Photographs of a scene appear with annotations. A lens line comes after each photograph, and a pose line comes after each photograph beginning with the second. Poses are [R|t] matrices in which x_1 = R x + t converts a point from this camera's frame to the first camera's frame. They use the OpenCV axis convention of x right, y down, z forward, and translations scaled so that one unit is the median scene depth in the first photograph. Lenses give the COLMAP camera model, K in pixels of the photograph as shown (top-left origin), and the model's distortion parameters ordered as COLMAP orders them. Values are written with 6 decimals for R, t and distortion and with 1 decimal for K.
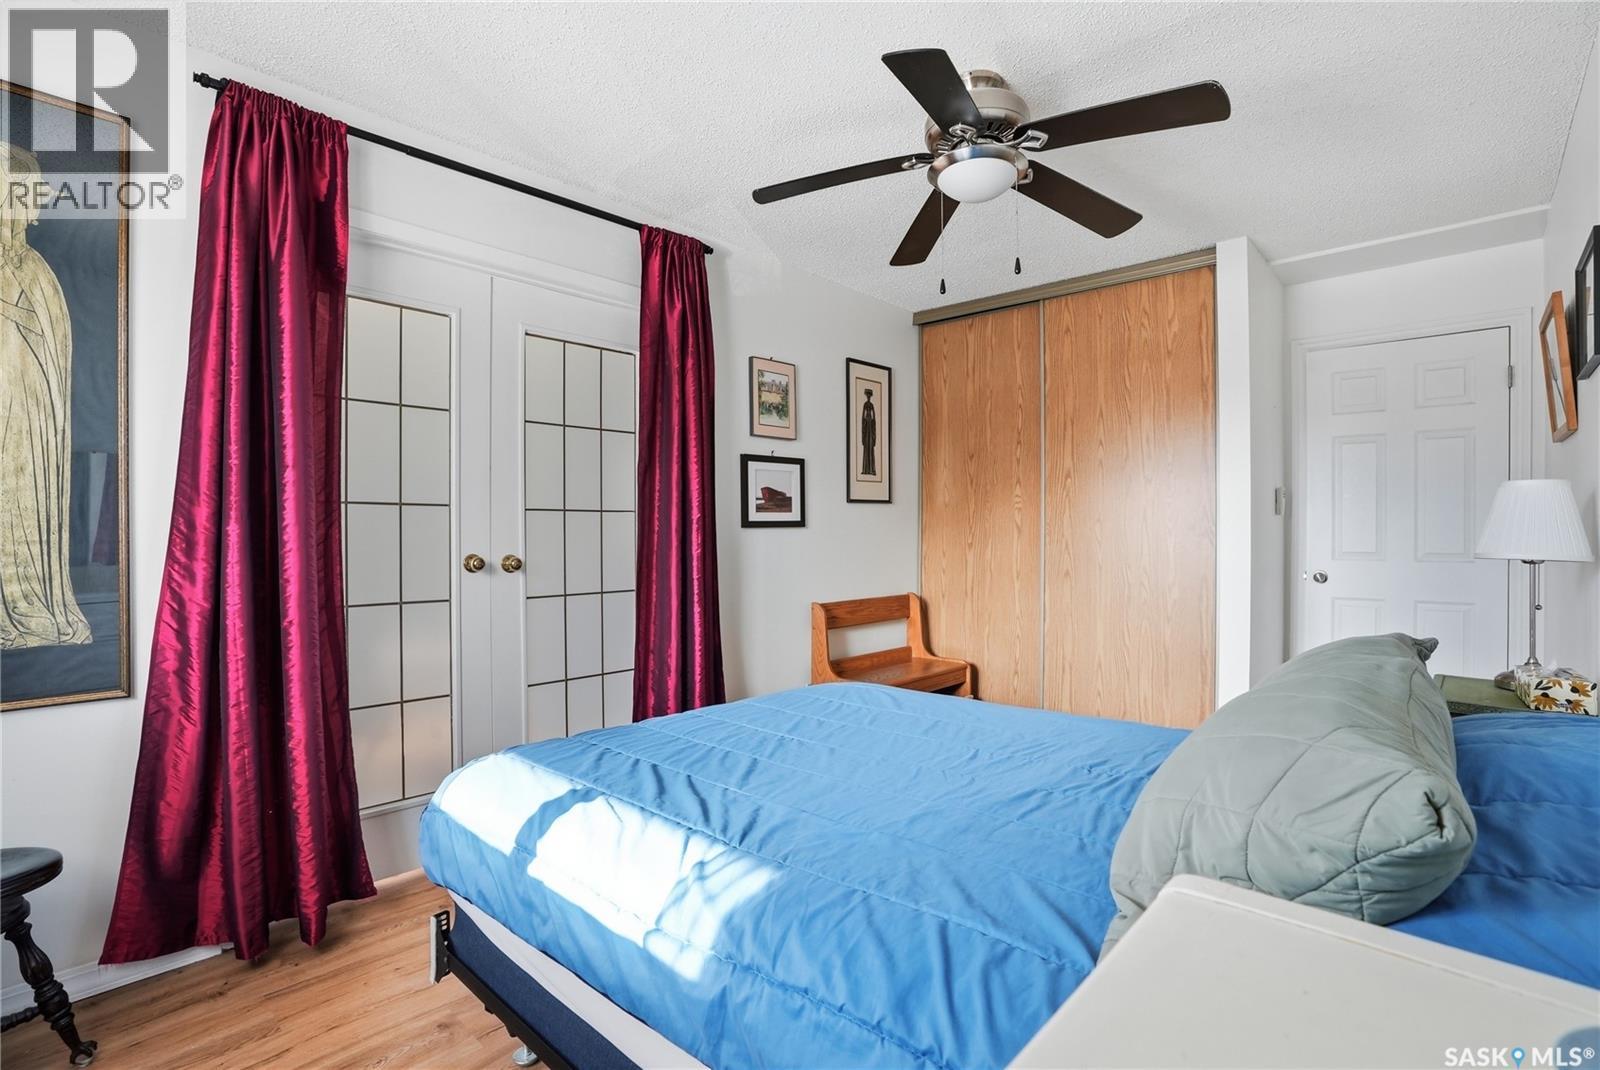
lens RADIAL K [[760.4, 0, 800.0], [0, 760.4, 535.0], [0, 0, 1]] dist [-0.002404, -0.000239]
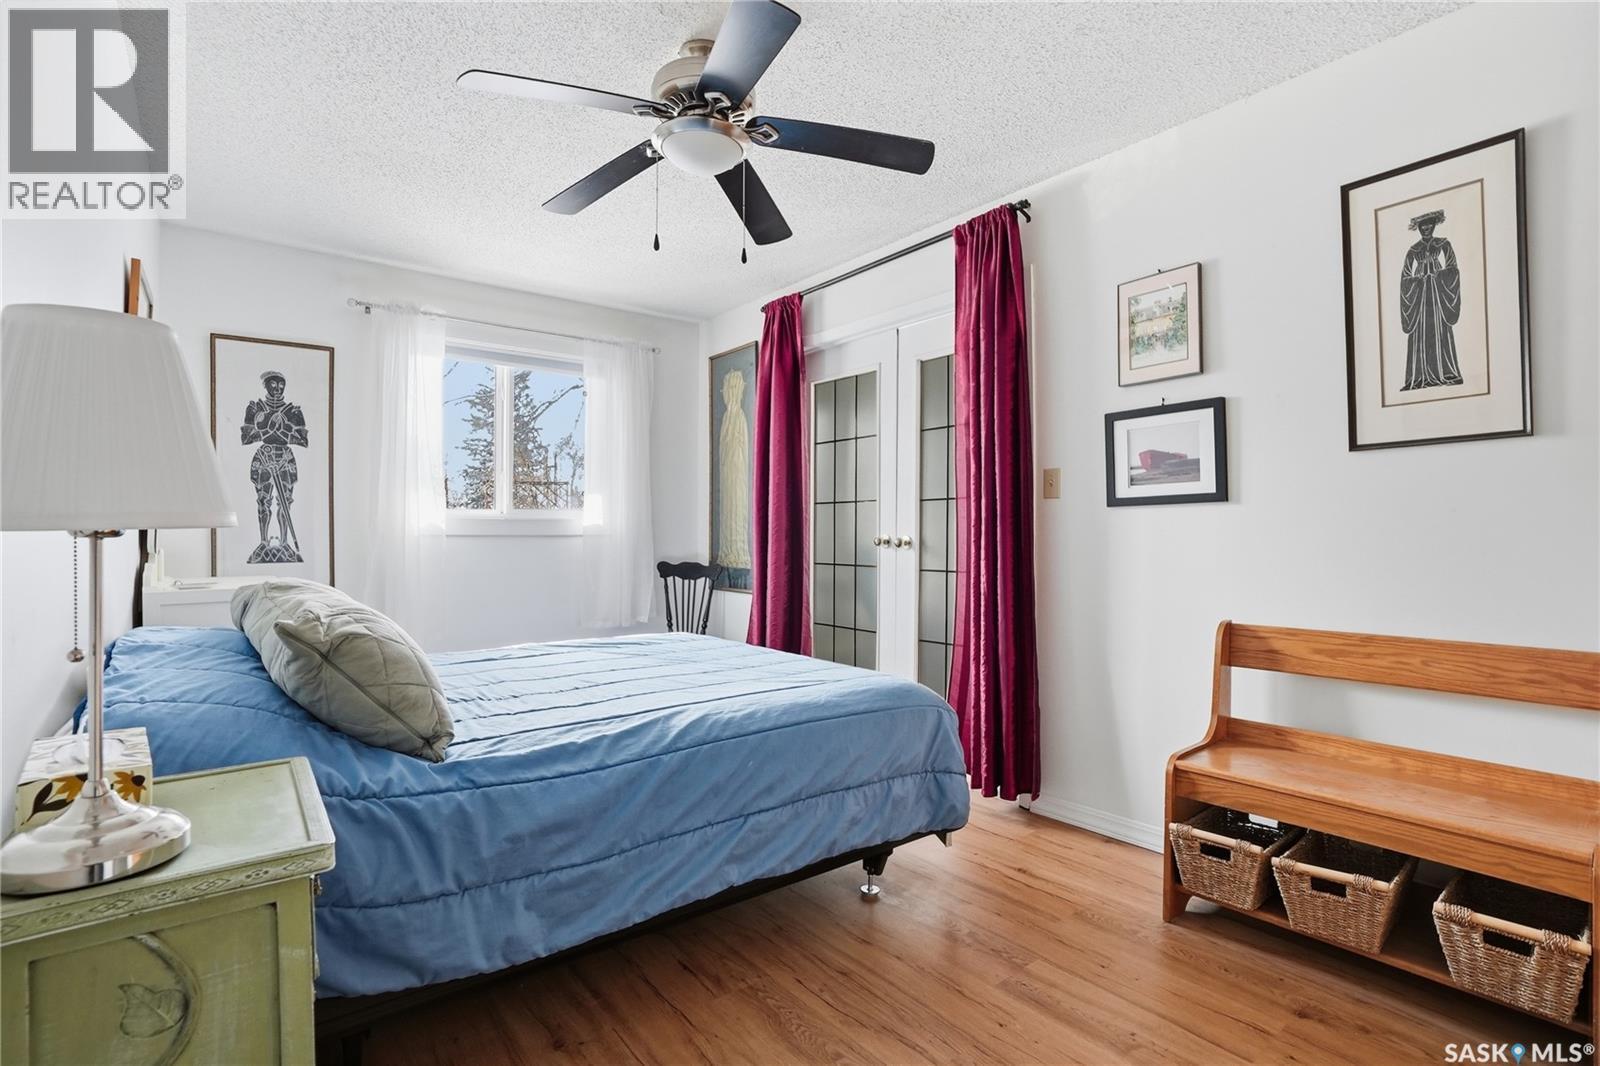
lens RADIAL K [[775.8, 0, 819.1], [0, 775.8, 533.6], [0, 0, 1]] dist [-0.002917, -0.000056]
pose [[-0.132408, -0.006004, -0.991177, 0.732819], [-0.003255, 0.999979, -0.005623, 0.022397], [0.991190, 0.002481, -0.132424, 0.776936]]
